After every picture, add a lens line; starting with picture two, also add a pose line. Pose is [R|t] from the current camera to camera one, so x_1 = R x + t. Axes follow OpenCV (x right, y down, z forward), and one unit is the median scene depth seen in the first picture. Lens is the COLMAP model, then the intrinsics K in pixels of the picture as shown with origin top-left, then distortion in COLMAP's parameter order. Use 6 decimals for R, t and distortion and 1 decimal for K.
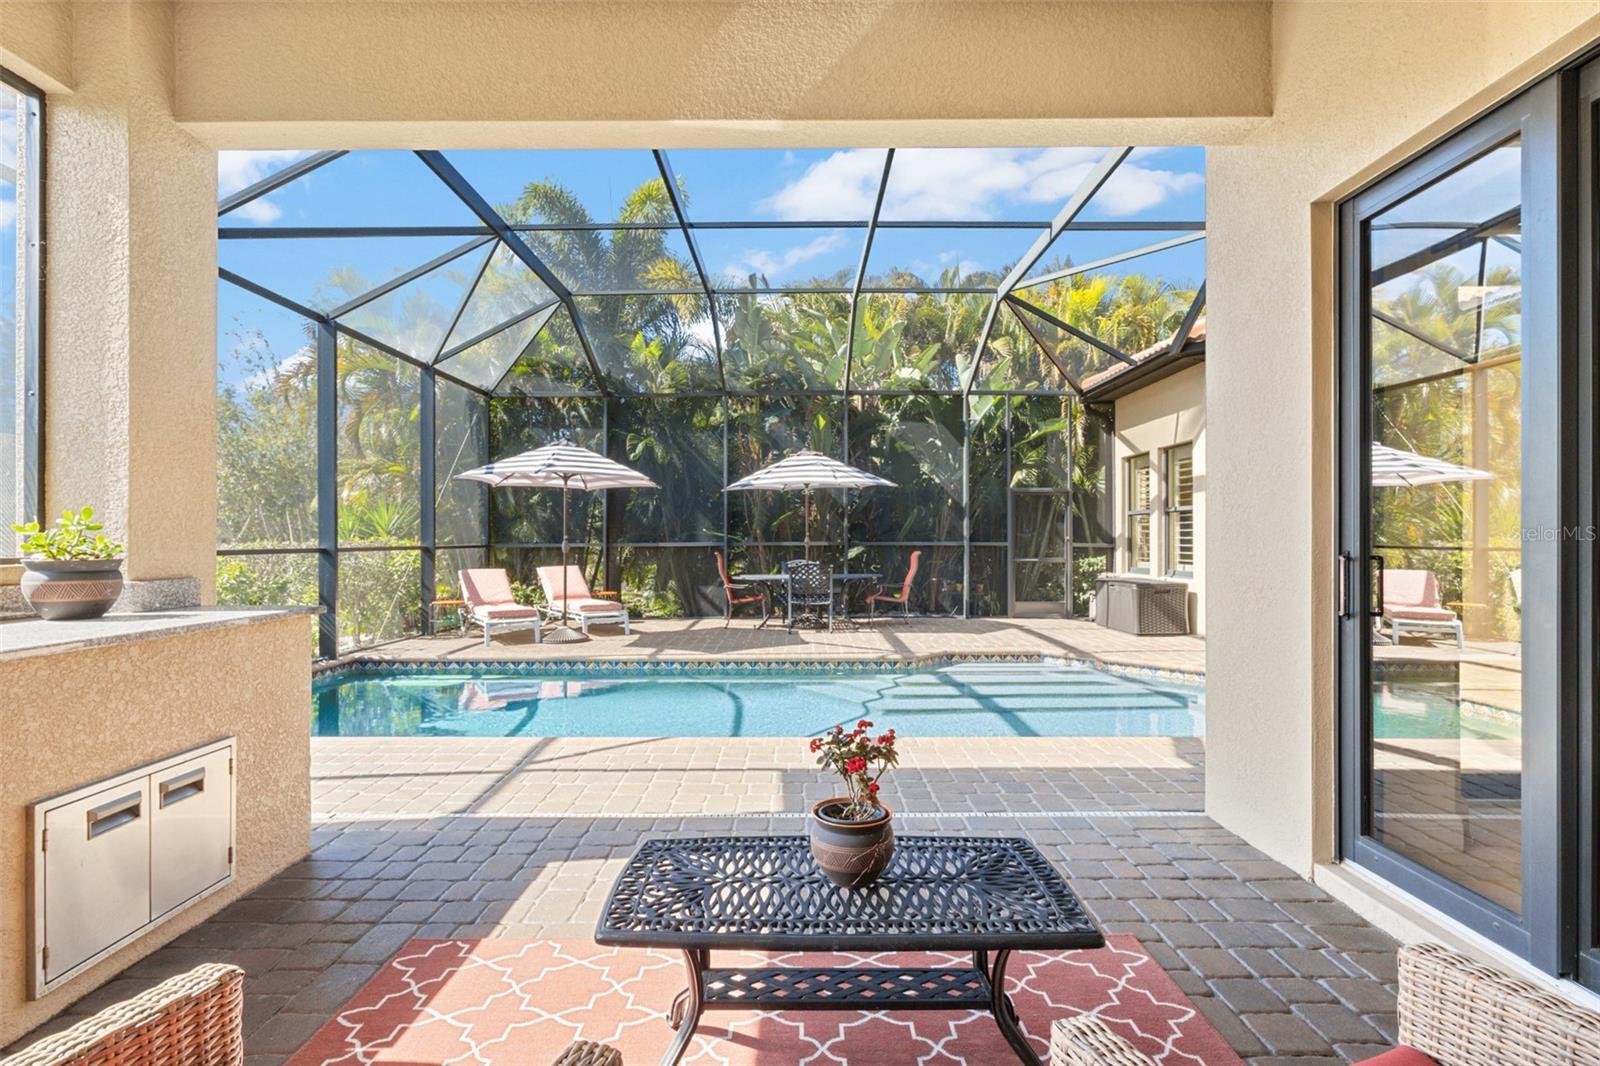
lens RADIAL K [[734.1, 0, 793.6], [0, 734.1, 535.8], [0, 0, 1]] dist [0.002352, 0.001011]
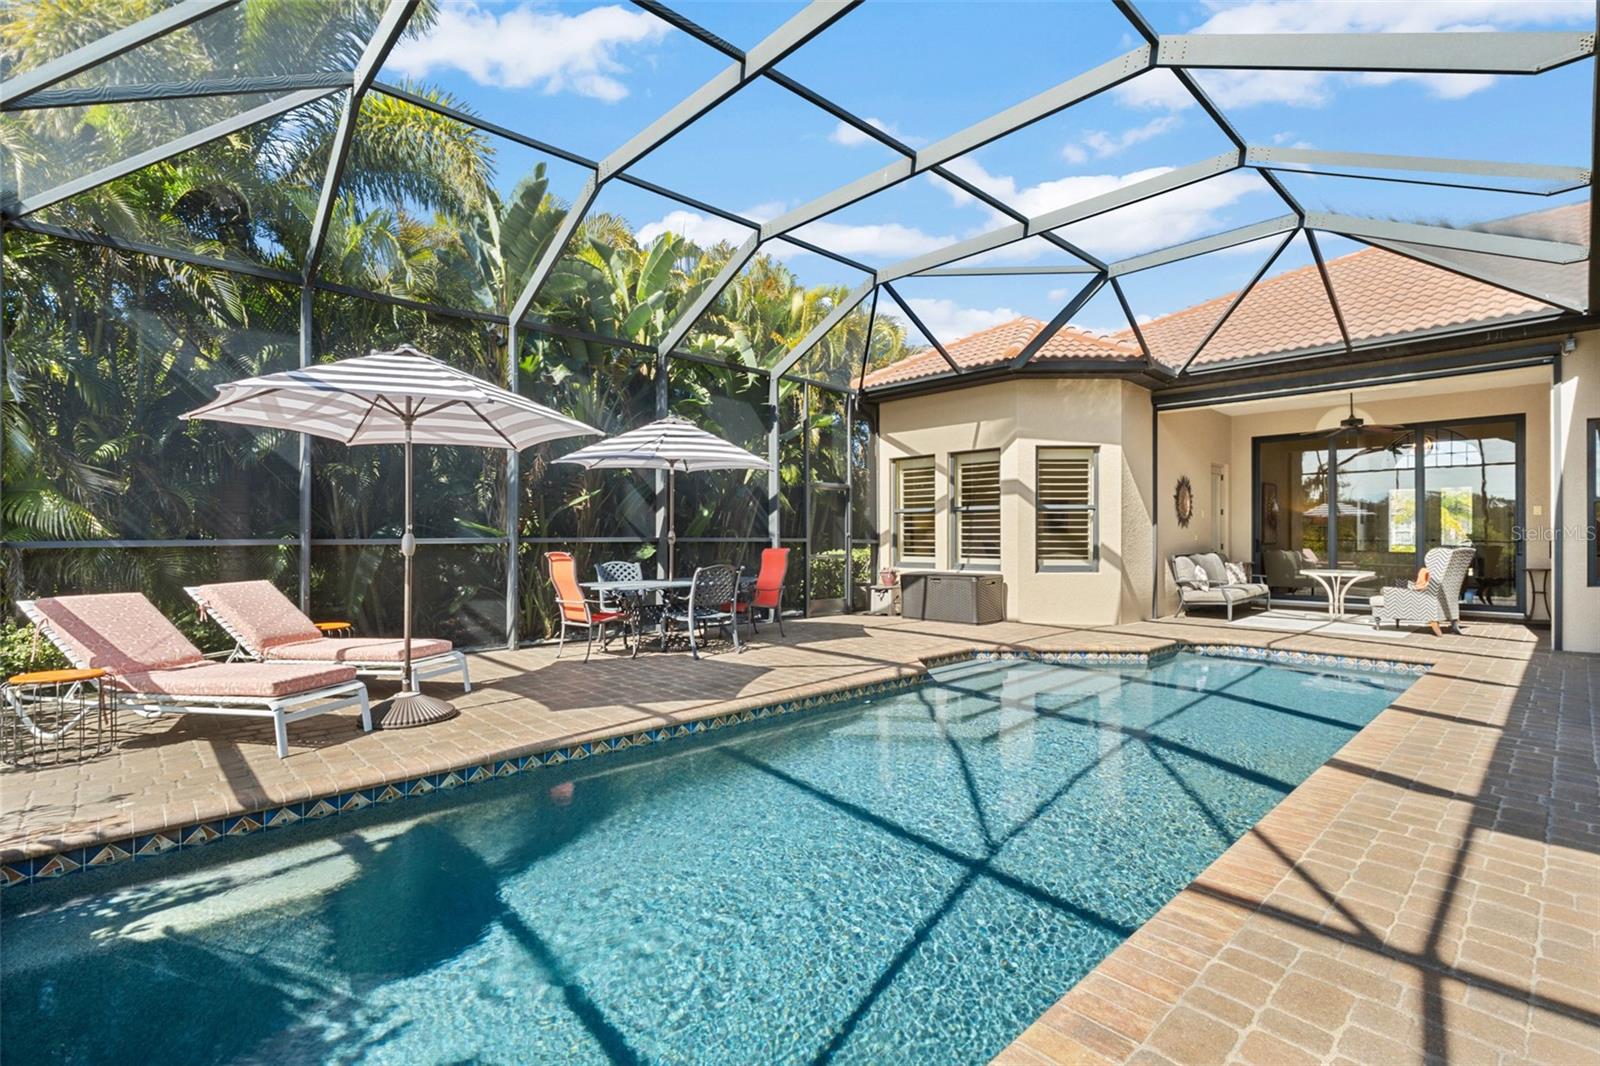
lens RADIAL K [[734.1, 0, 793.6], [0, 734.1, 535.8], [0, 0, 1]] dist [0.002352, 0.001011]
pose [[0.725250, 0.003480, 0.688476, -0.488162], [-0.005848, 0.999982, 0.001105, 0.006026], [-0.688460, -0.004827, 0.725258, 0.421362]]
